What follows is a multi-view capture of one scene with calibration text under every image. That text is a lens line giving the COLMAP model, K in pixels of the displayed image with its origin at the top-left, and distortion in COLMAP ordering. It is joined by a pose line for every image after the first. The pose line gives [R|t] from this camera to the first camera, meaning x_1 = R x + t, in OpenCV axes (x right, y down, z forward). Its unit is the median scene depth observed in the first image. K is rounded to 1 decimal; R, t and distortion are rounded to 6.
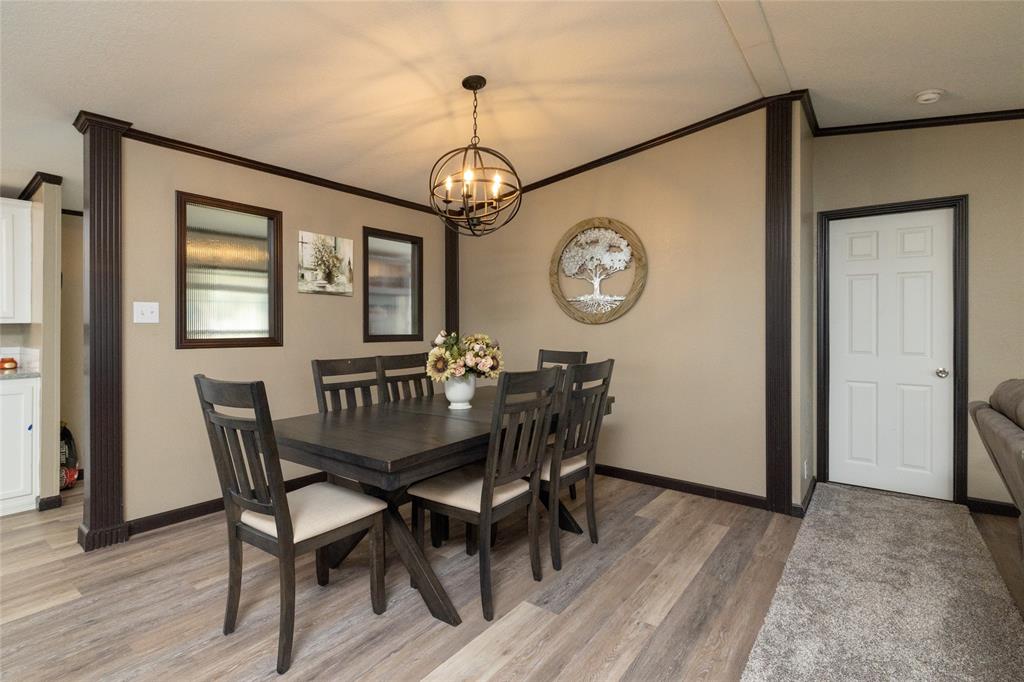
lens RADIAL K [[487.1, 0, 511.2], [0, 487.1, 327.0], [0, 0, 1]] dist [-0.000622, 0.002246]
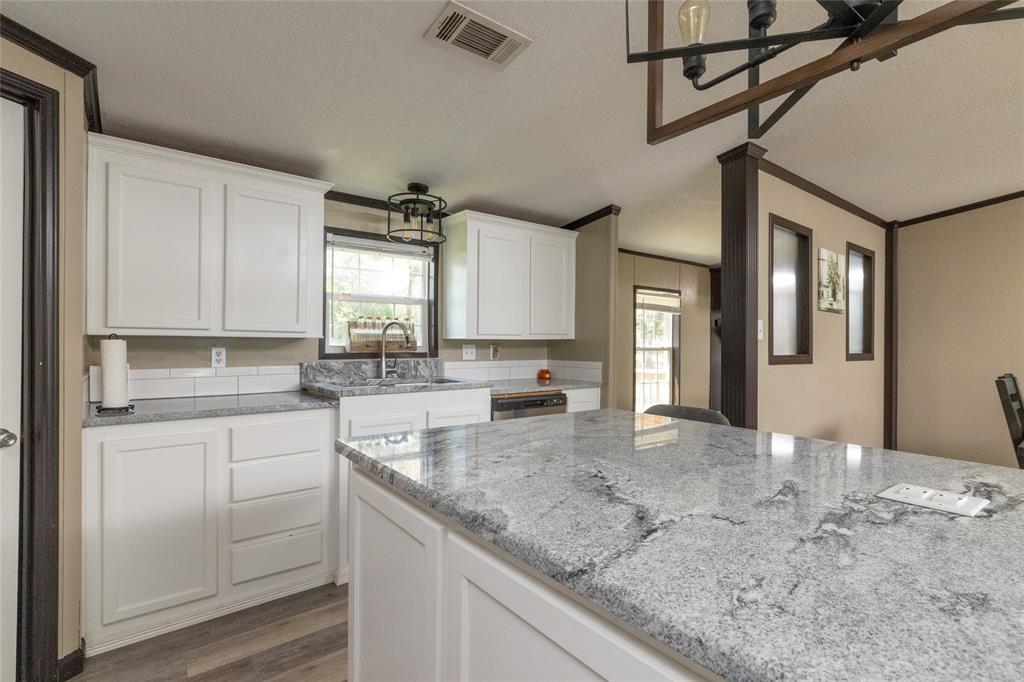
lens RADIAL K [[487.1, 0, 516.2], [0, 487.1, 346.2], [0, 0, 1]] dist [-0.000622, 0.002246]
pose [[0.965939, 0.010215, -0.258567, -0.855568], [-0.009720, 0.999948, 0.003191, 0.006428], [0.258586, -0.000569, 0.965988, -0.136094]]
